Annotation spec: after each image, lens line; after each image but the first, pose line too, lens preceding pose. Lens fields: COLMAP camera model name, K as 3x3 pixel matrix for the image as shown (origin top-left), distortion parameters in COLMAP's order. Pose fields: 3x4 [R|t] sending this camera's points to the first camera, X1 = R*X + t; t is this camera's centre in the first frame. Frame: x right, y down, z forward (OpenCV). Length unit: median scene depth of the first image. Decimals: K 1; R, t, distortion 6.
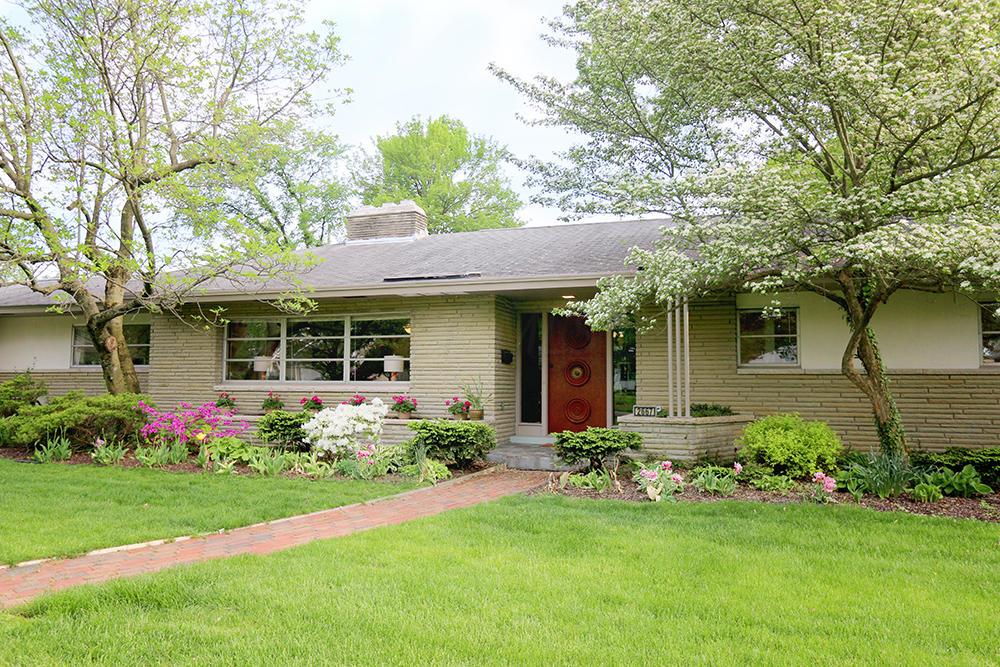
lens RADIAL K [[719.3, 0, 500.0], [0, 719.3, 333.5], [0, 0, 1]] dist [-0.002344, 0.003995]
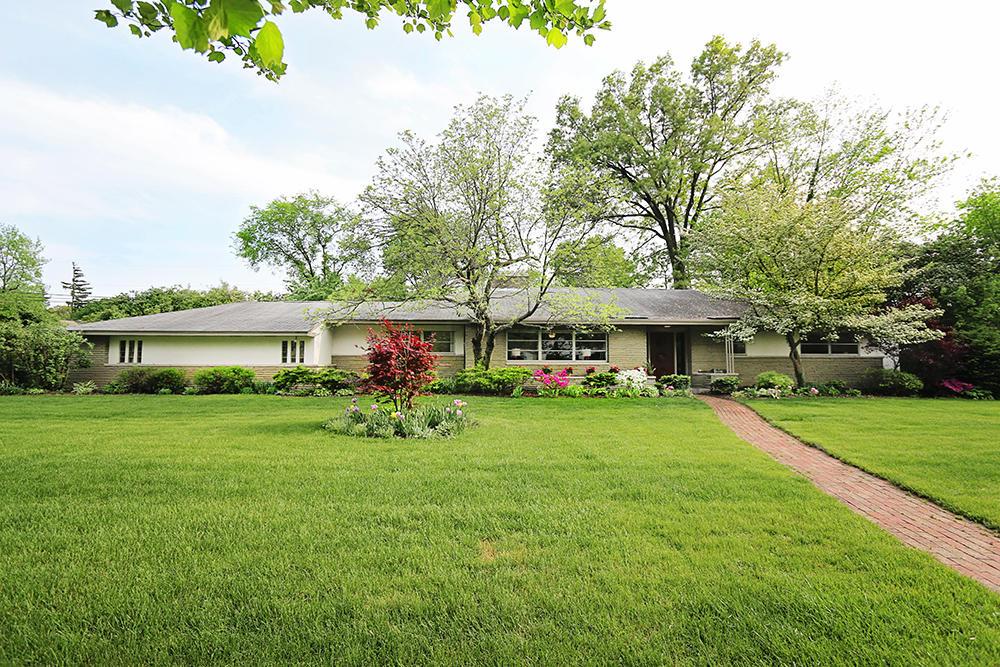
lens RADIAL K [[450.3, 0, 500.0], [0, 450.3, 333.5], [0, 0, 1]] dist [-0.018630, 0.000542]
pose [[0.939513, 0.019629, 0.341951, -0.991380], [-0.021727, 0.999761, 0.002303, -0.015926], [-0.341825, -0.009593, 0.939715, -0.238988]]
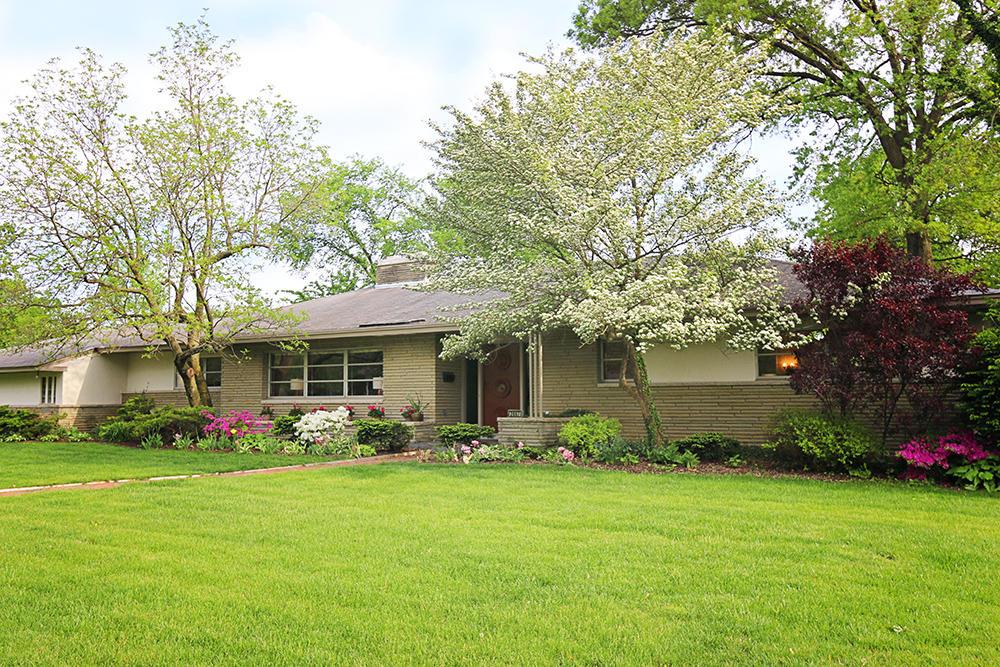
lens RADIAL K [[760.2, 0, 500.0], [0, 760.2, 333.5], [0, 0, 1]] dist [-0.007623, -0.004583]
pose [[0.985281, -0.026422, -0.168890, 0.353364], [0.023641, 0.999550, -0.018458, -0.022468], [0.169301, 0.014193, 0.985462, -0.436598]]
